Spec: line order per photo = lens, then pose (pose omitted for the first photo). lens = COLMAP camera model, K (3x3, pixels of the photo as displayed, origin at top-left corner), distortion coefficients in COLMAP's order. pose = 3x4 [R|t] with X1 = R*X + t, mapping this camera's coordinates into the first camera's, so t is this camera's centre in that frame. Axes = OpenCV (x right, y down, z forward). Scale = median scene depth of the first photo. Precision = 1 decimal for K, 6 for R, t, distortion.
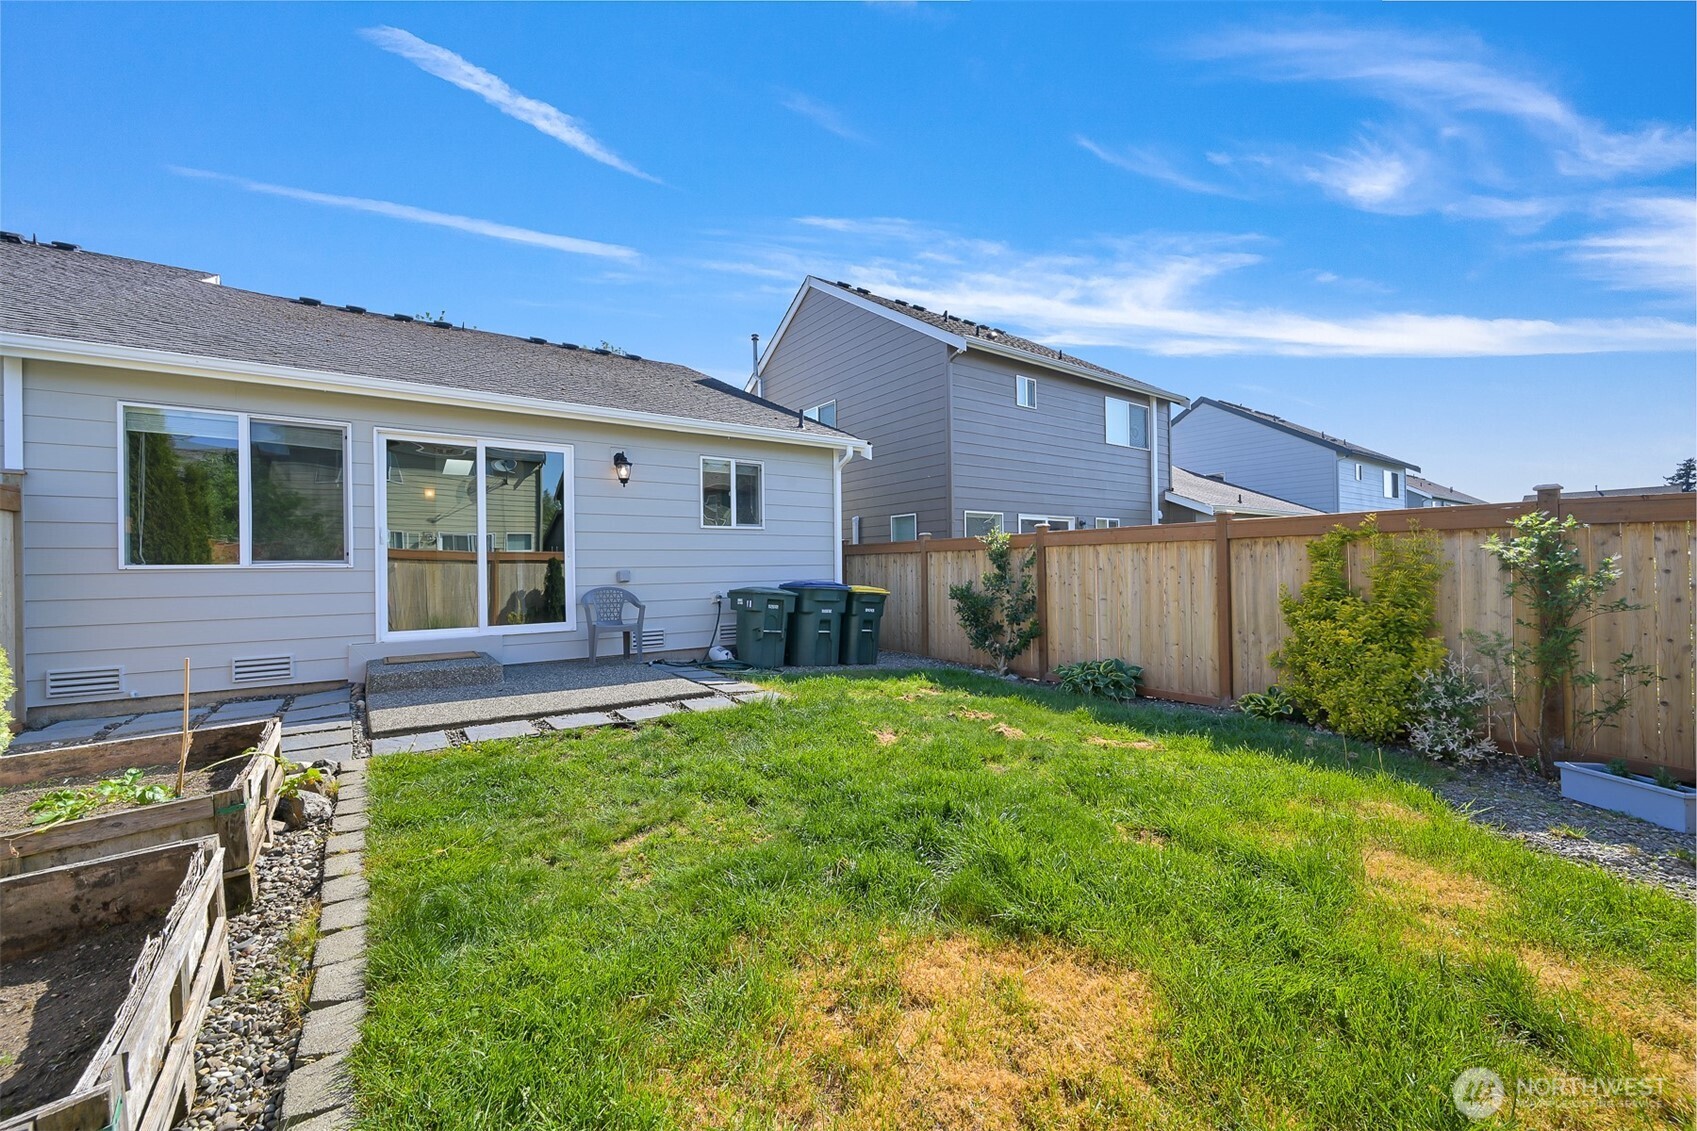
lens RADIAL K [[683.6, 0, 857.7], [0, 683.6, 566.2], [0, 0, 1]] dist [-0.000943, 0.000140]
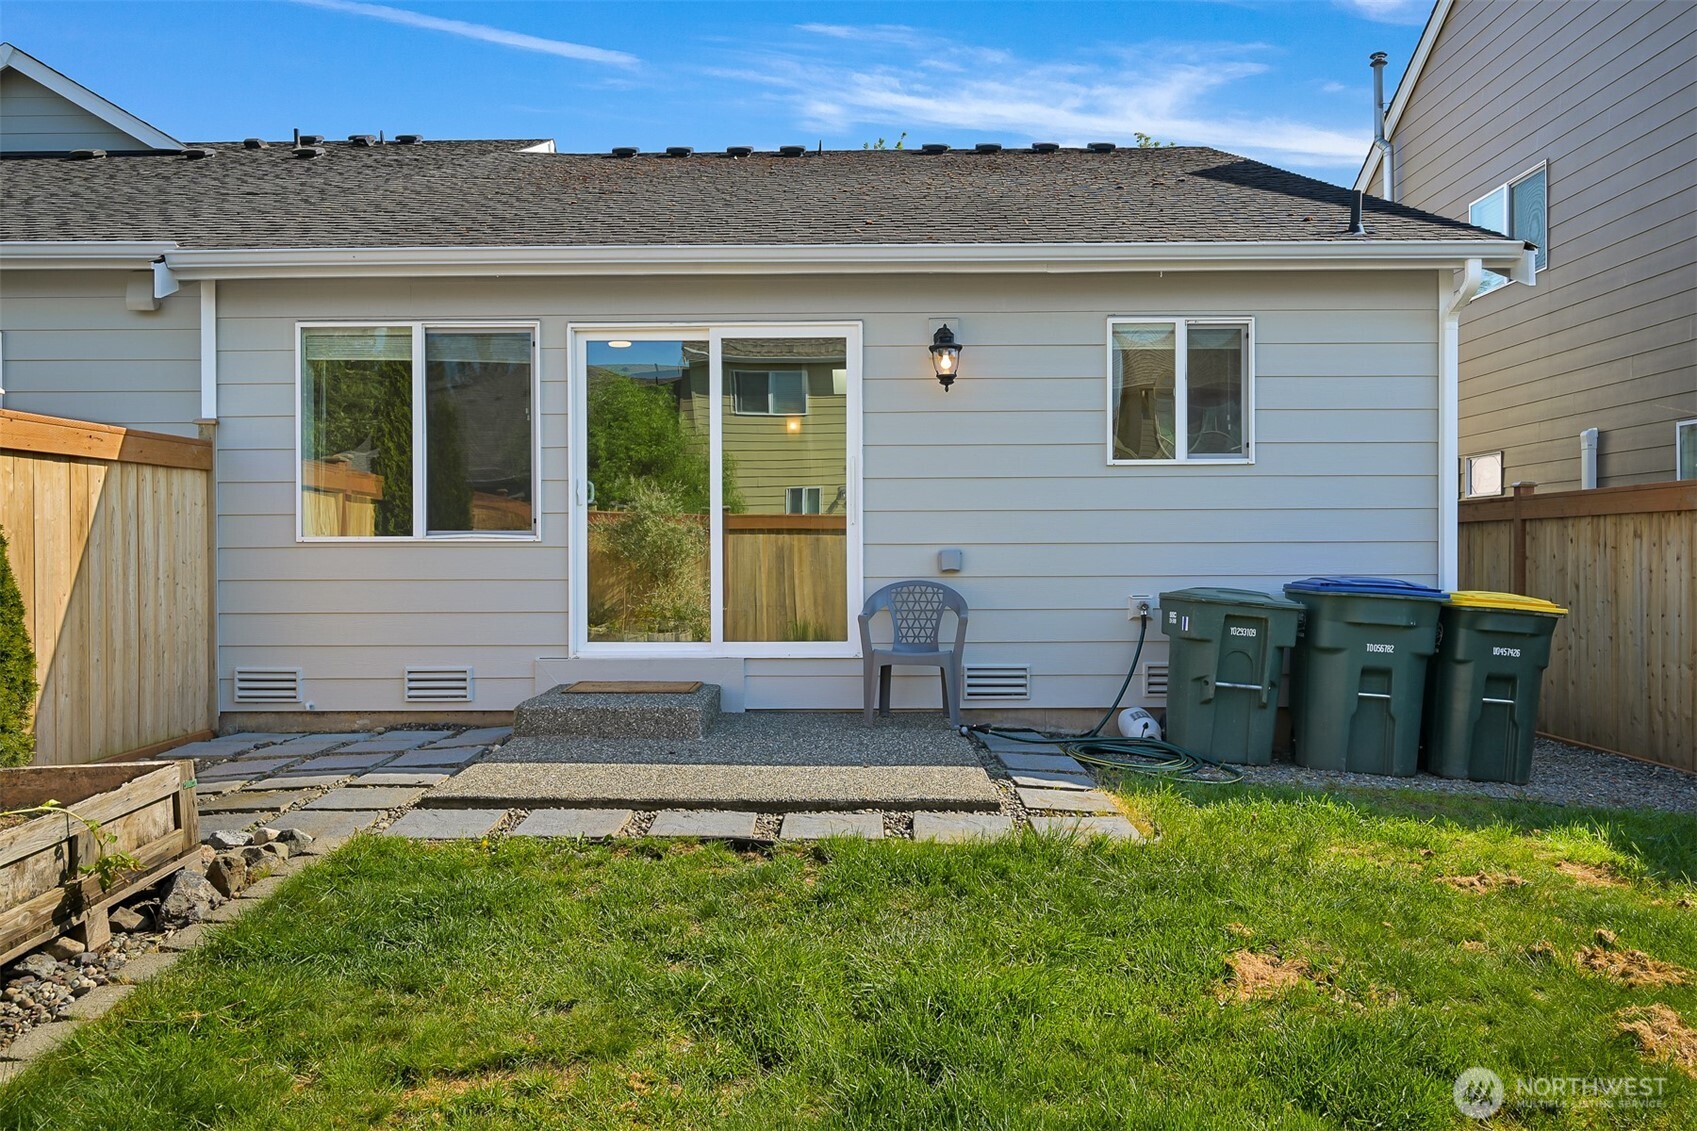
lens RADIAL K [[1255.2, 0, 851.0], [0, 1255.2, 554.0], [0, 0, 1]] dist [0.001471, -0.006815]
pose [[0.790961, 0.010278, -0.611781, 0.183045], [-0.006137, 0.999942, 0.008864, 0.001332], [0.611836, -0.003256, 0.790978, 0.178473]]
